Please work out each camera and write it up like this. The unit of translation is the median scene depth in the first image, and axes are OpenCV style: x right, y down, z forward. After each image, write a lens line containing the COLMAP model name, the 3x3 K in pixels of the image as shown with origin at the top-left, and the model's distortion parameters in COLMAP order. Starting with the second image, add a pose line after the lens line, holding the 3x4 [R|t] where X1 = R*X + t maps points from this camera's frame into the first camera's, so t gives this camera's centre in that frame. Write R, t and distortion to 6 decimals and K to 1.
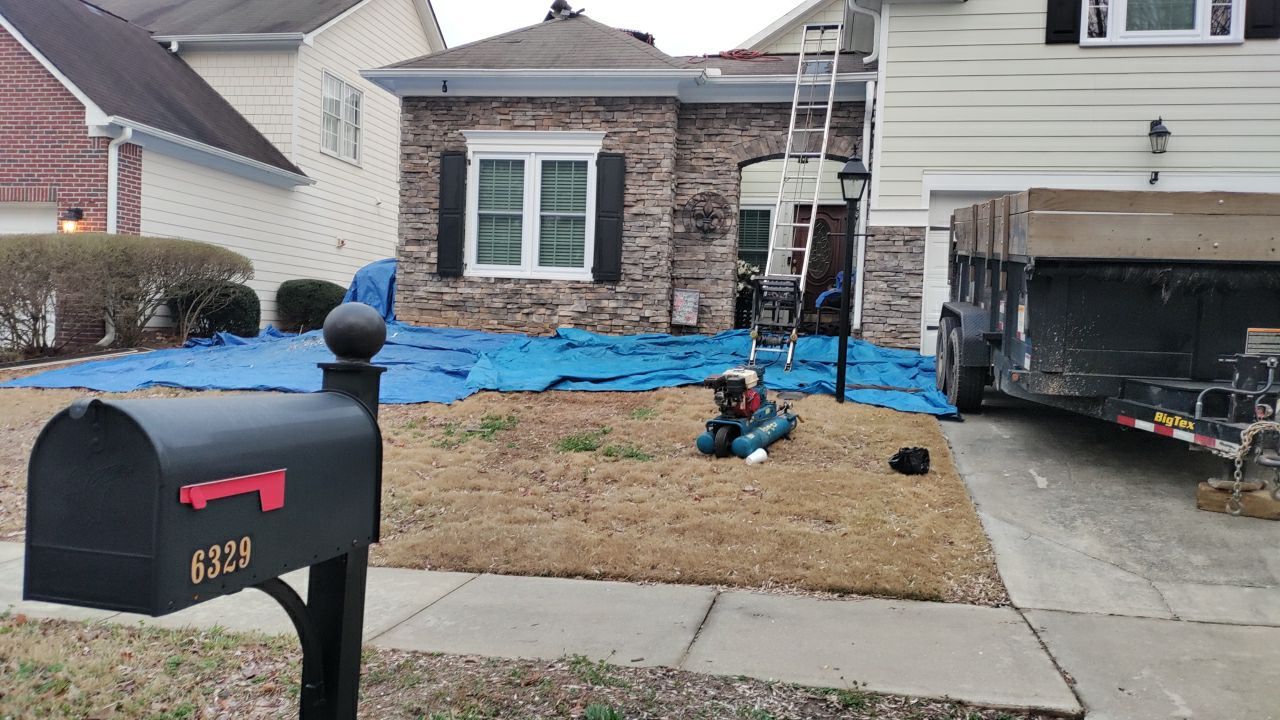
lens RADIAL K [[916.8, 0, 638.7], [0, 916.8, 359.6], [0, 0, 1]] dist [0.082130, -0.101403]
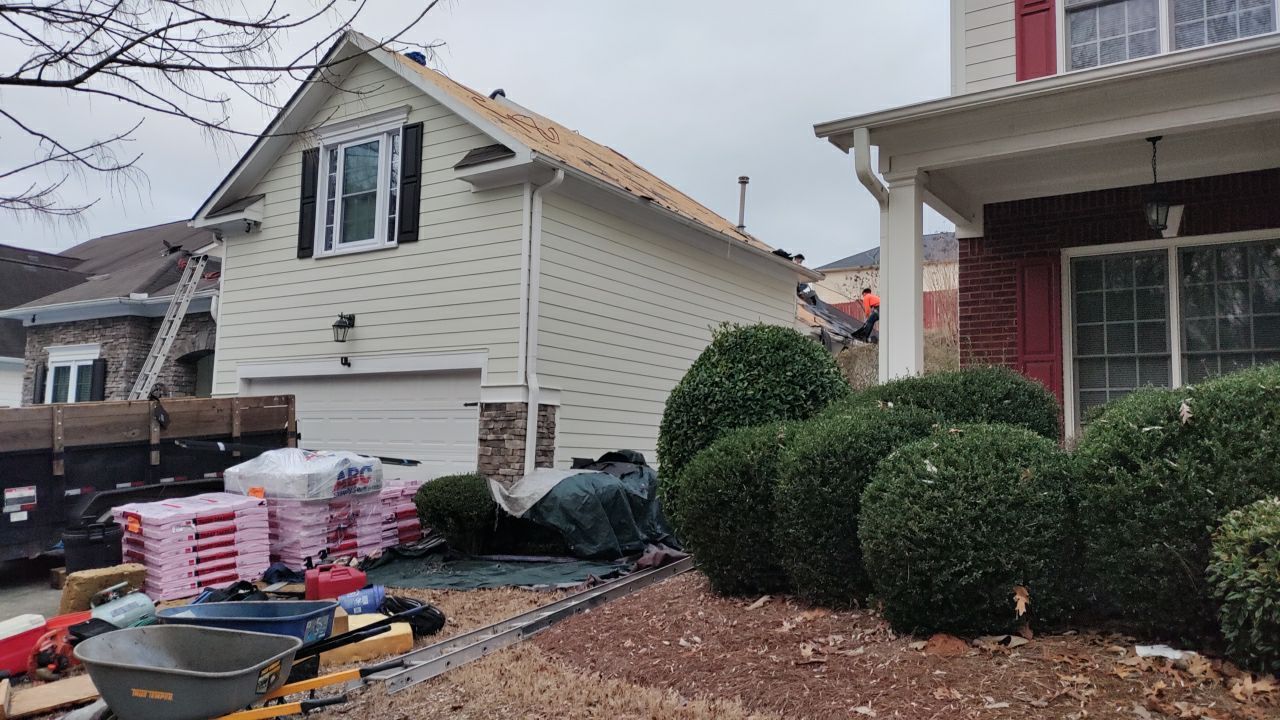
lens RADIAL K [[916.8, 0, 642.5], [0, 916.8, 359.2], [0, 0, 1]] dist [0.082130, -0.101403]
pose [[0.923234, -0.059035, -0.379675, 1.205233], [0.005424, 0.990030, -0.140750, -0.026324], [0.384199, 0.127886, 0.914350, 0.055430]]
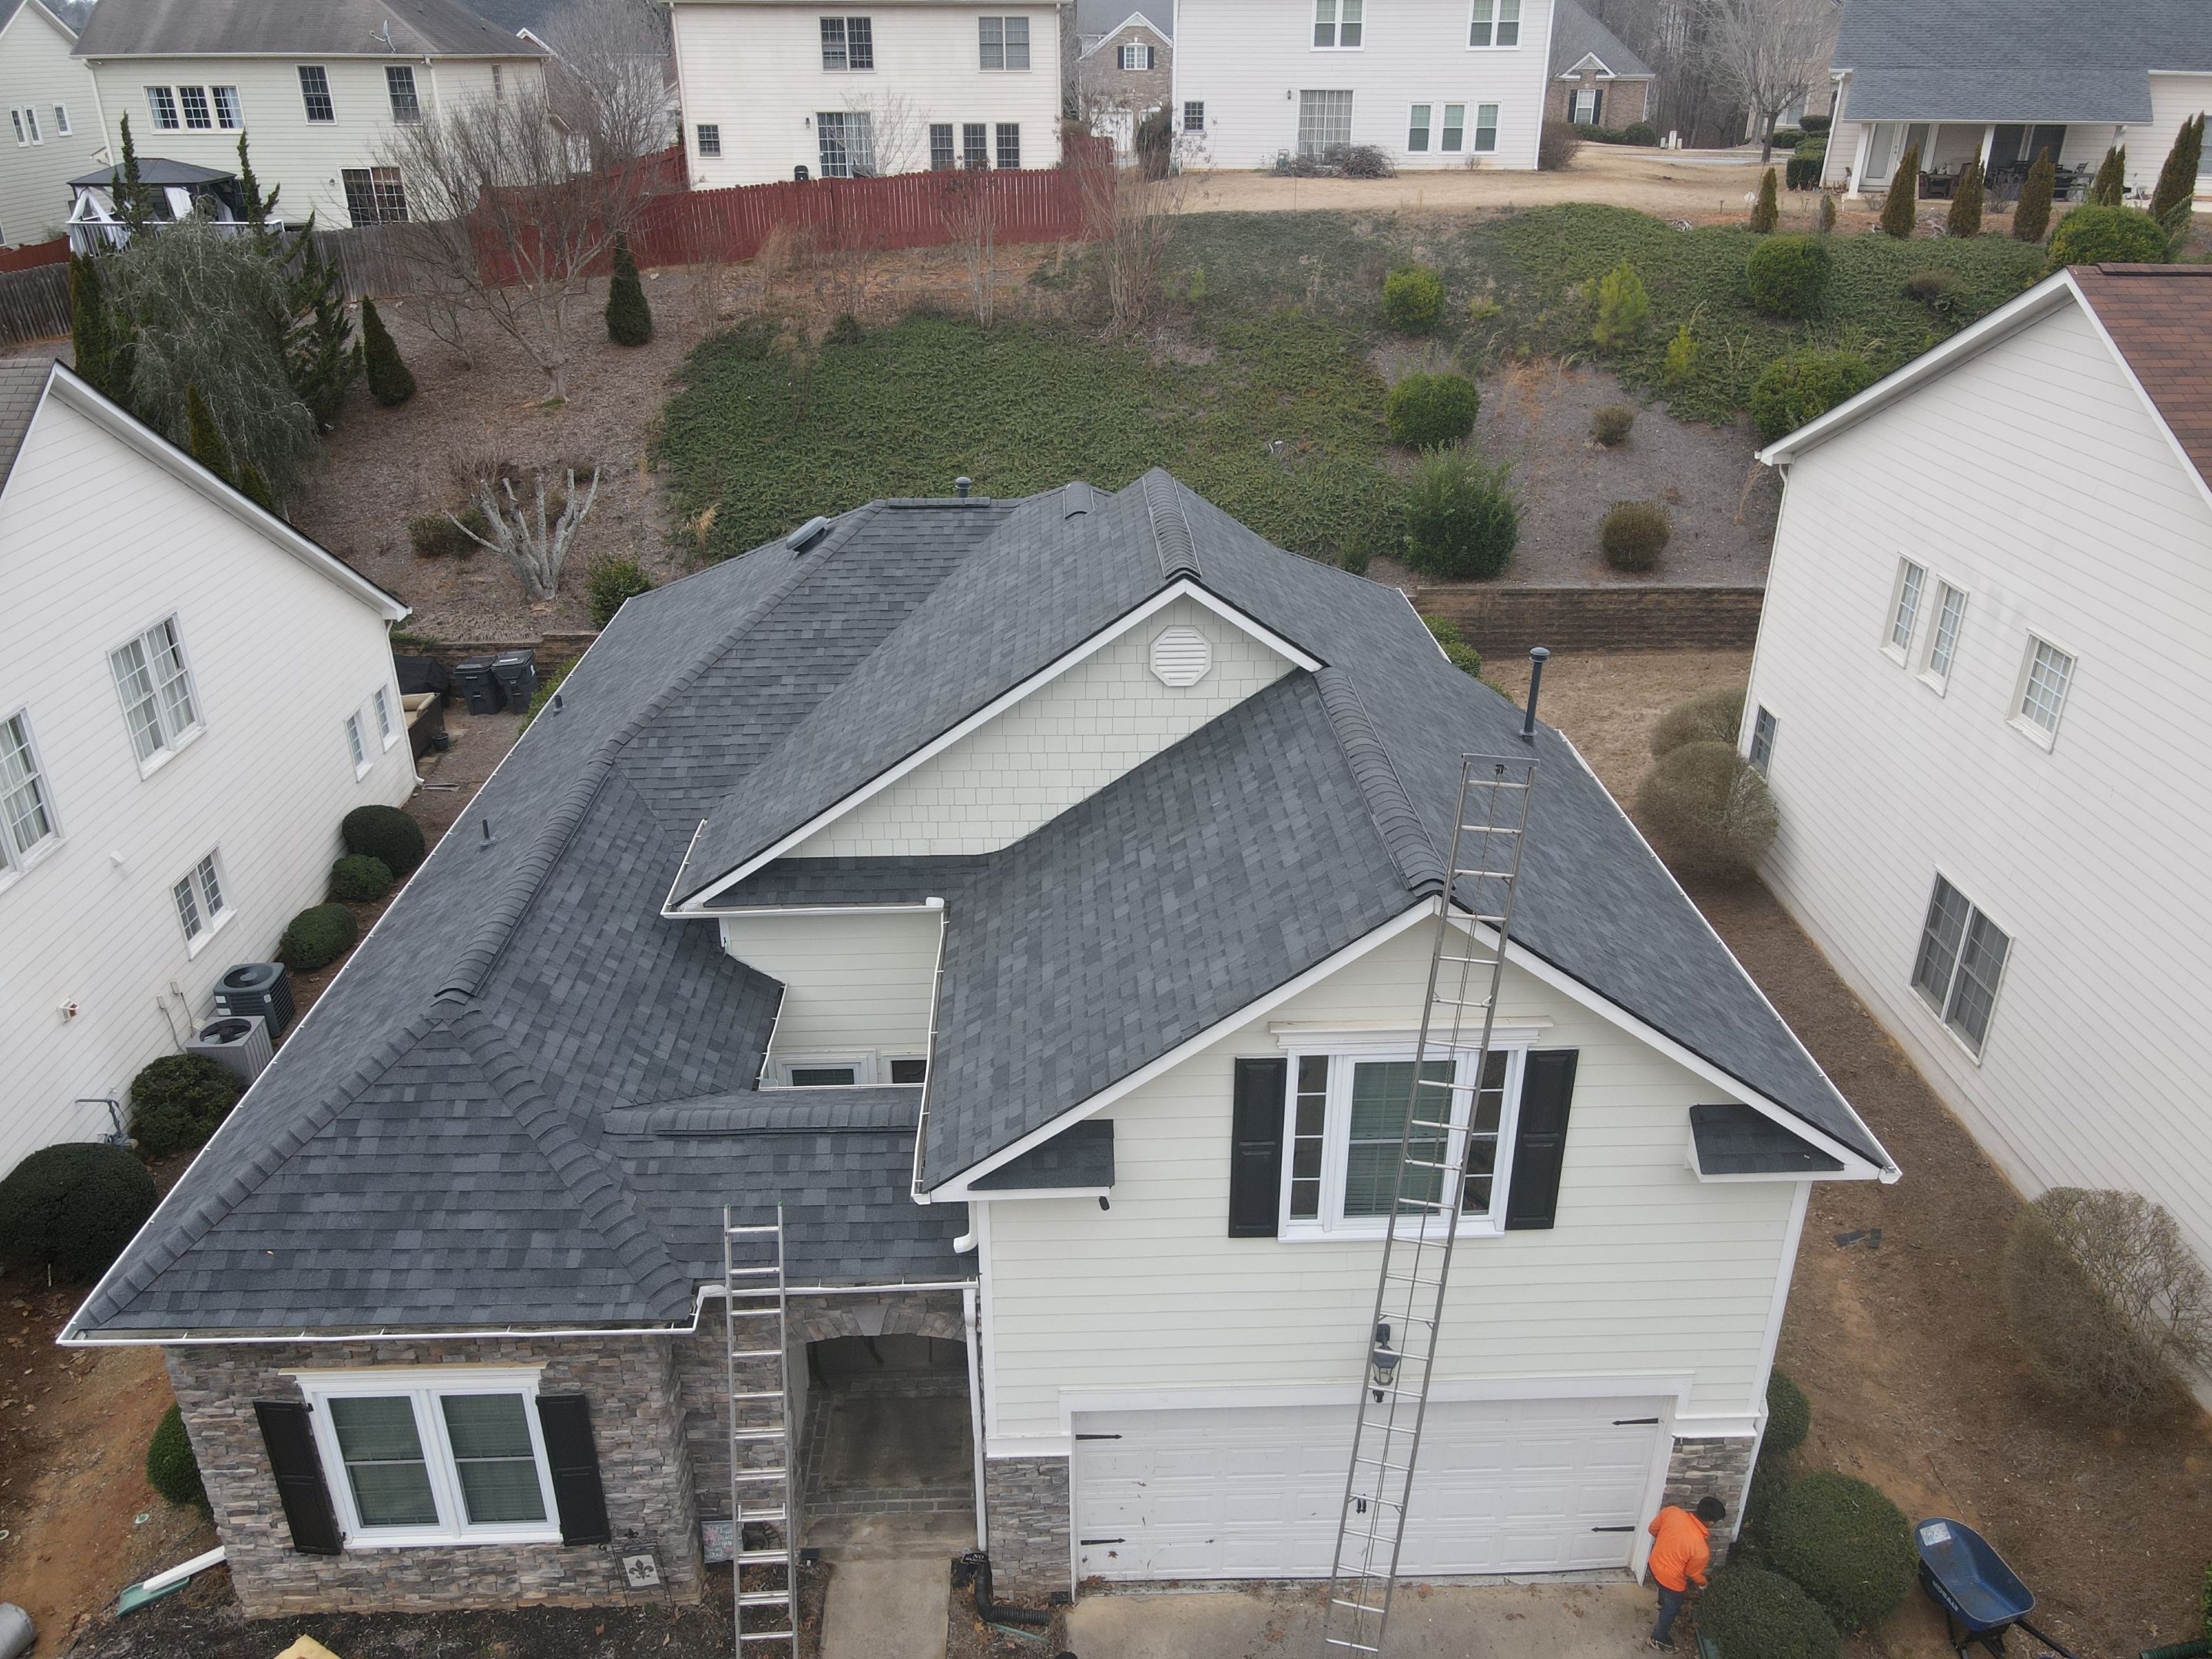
lens RADIAL K [[1617.8, 0, 1105.5], [0, 1617.8, 823.9], [0, 0, 1]] dist [0.012171, 0.009511]
pose [[0.975101, -0.131530, 0.178545, 0.174686], [0.047313, 0.909973, 0.411961, -0.966088], [-0.216656, -0.393255, 0.893538, 0.119593]]
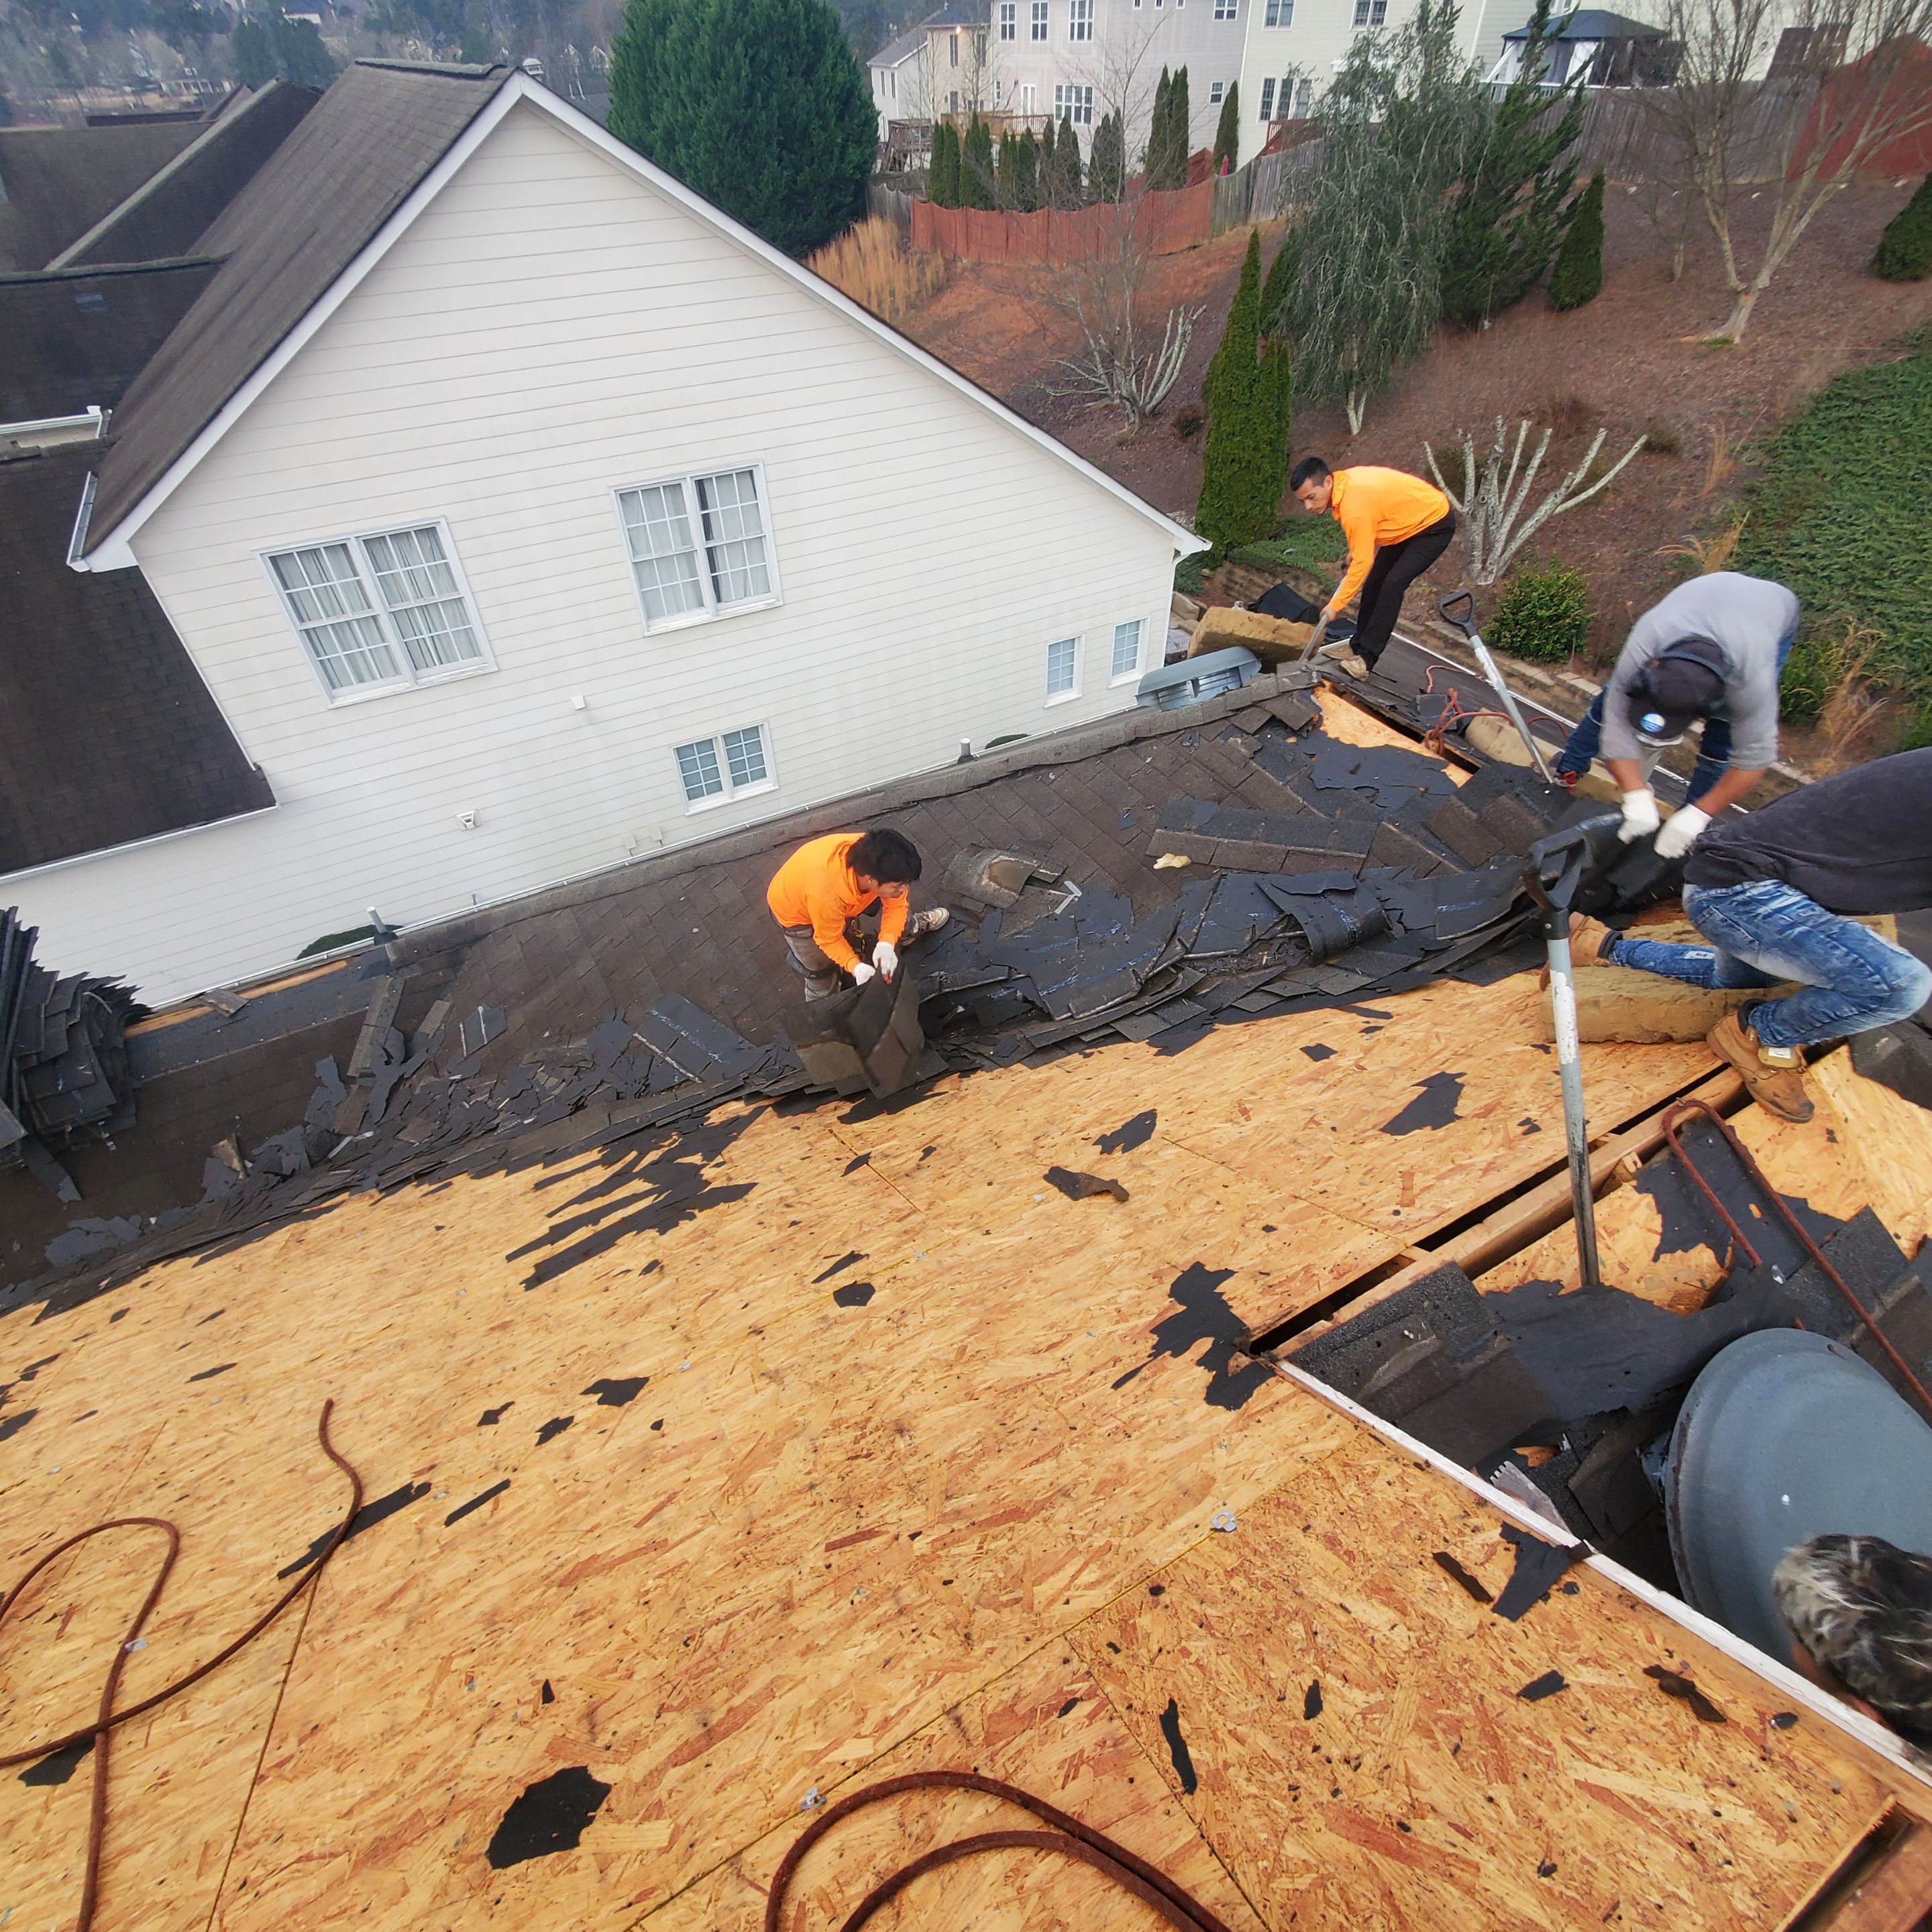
lens RADIAL K [[1007.6, 0, 981.2], [0, 1007.6, 974.8], [0, 0, 1]] dist [0.006864, -0.004937]
pose [[0.636809, 0.489541, -0.595672, 0.490061], [0.021766, 0.760852, 0.648560, -0.748678], [0.770715, -0.425975, 0.473862, 1.497983]]
